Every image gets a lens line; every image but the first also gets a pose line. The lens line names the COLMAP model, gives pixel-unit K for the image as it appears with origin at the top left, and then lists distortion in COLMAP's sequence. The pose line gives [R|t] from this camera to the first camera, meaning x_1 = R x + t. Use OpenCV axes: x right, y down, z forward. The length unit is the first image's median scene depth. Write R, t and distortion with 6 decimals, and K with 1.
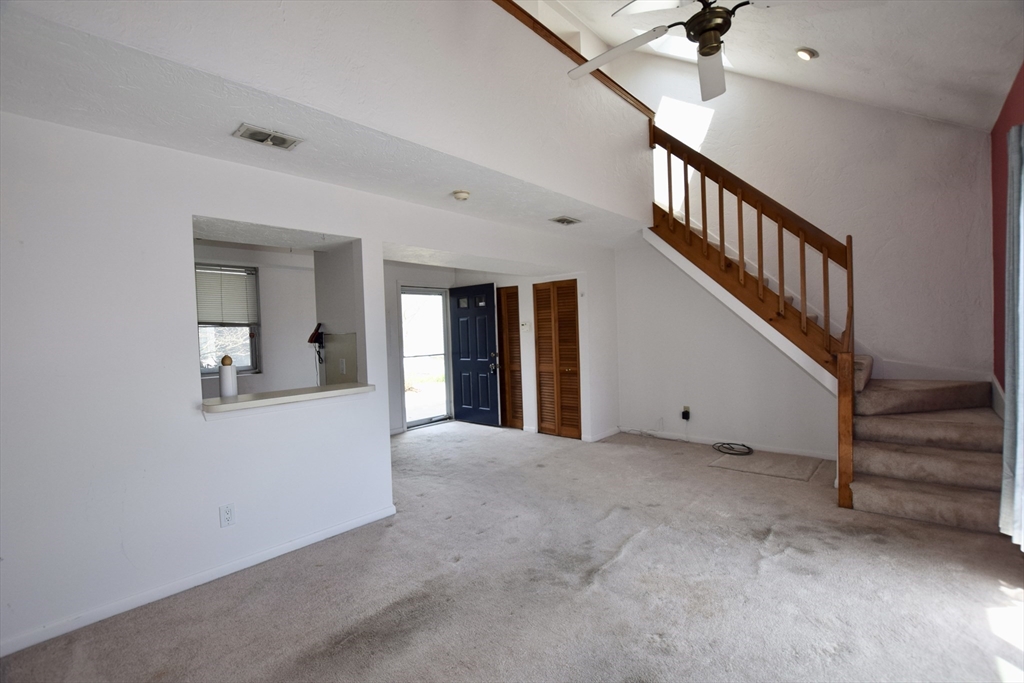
lens RADIAL K [[450.1, 0, 512.5], [0, 450.1, 345.4], [0, 0, 1]] dist [-0.035802, 0.005015]
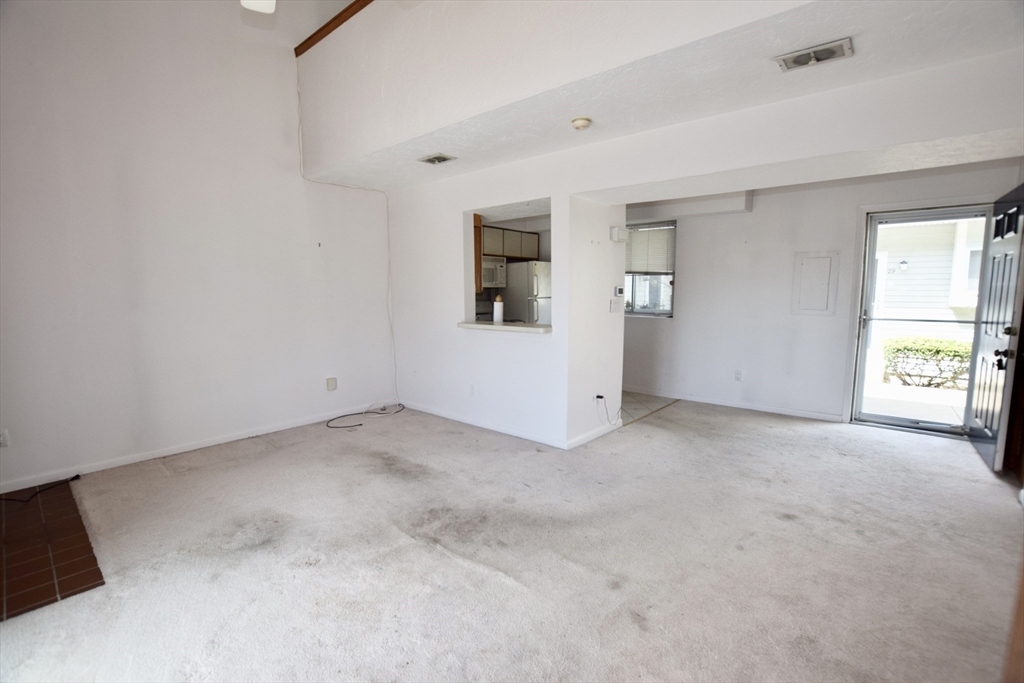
lens RADIAL K [[450.1, 0, 512.5], [0, 450.1, 345.4], [0, 0, 1]] dist [-0.035802, 0.005015]
pose [[0.031463, 0.150103, -0.988170, 0.458964], [-0.029282, 0.988373, 0.149202, -0.020147], [0.999076, 0.024241, 0.035492, 0.487887]]
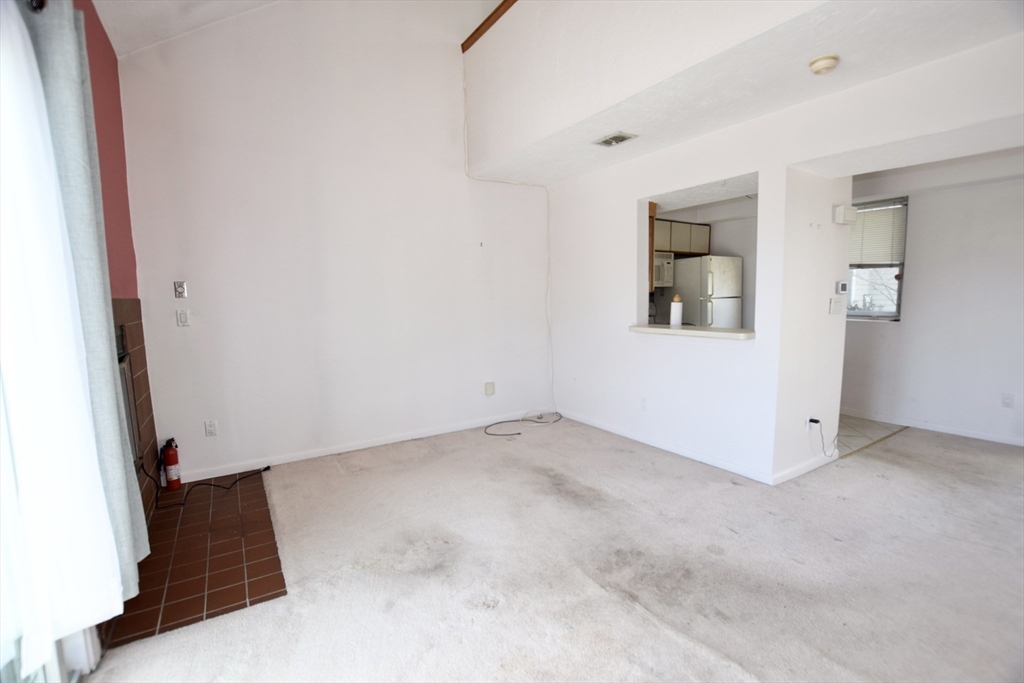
lens RADIAL K [[450.1, 0, 512.5], [0, 450.1, 345.4], [0, 0, 1]] dist [-0.035802, 0.005015]
pose [[-0.257842, 0.140697, -0.955888, 0.388636], [-0.005151, 0.989126, 0.146979, -0.010952], [0.966173, 0.042821, -0.254314, 0.426087]]
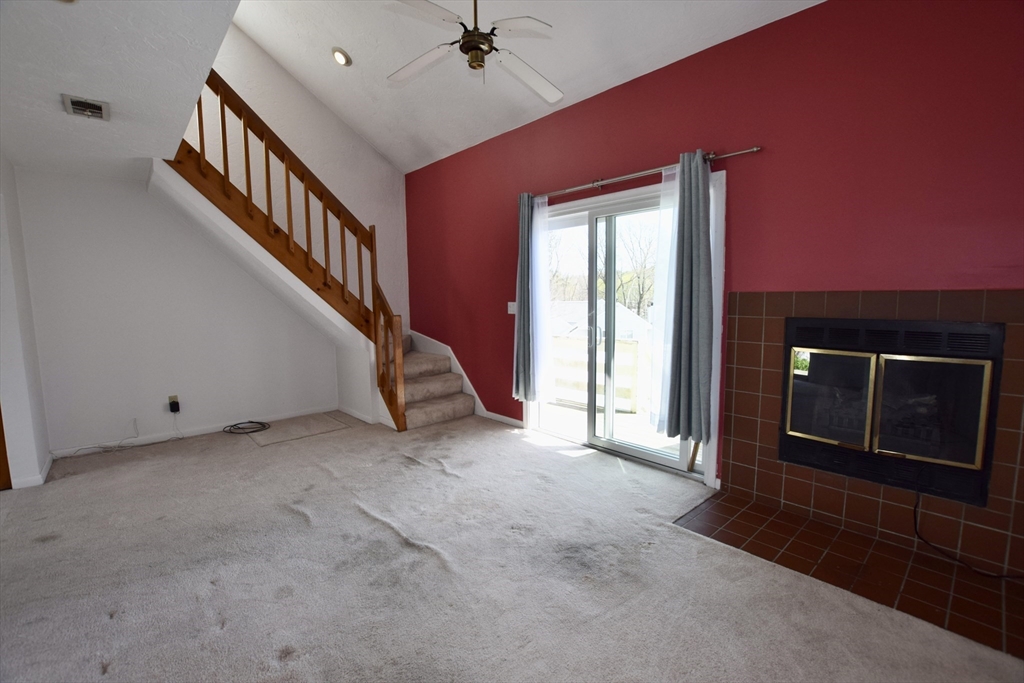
lens RADIAL K [[450.1, 0, 512.5], [0, 450.1, 345.4], [0, 0, 1]] dist [-0.035802, 0.005015]
pose [[0.099481, -0.075965, 0.992136, -0.307825], [0.040286, 0.996572, 0.072265, 0.012277], [-0.994224, 0.032780, 0.102200, 0.288719]]
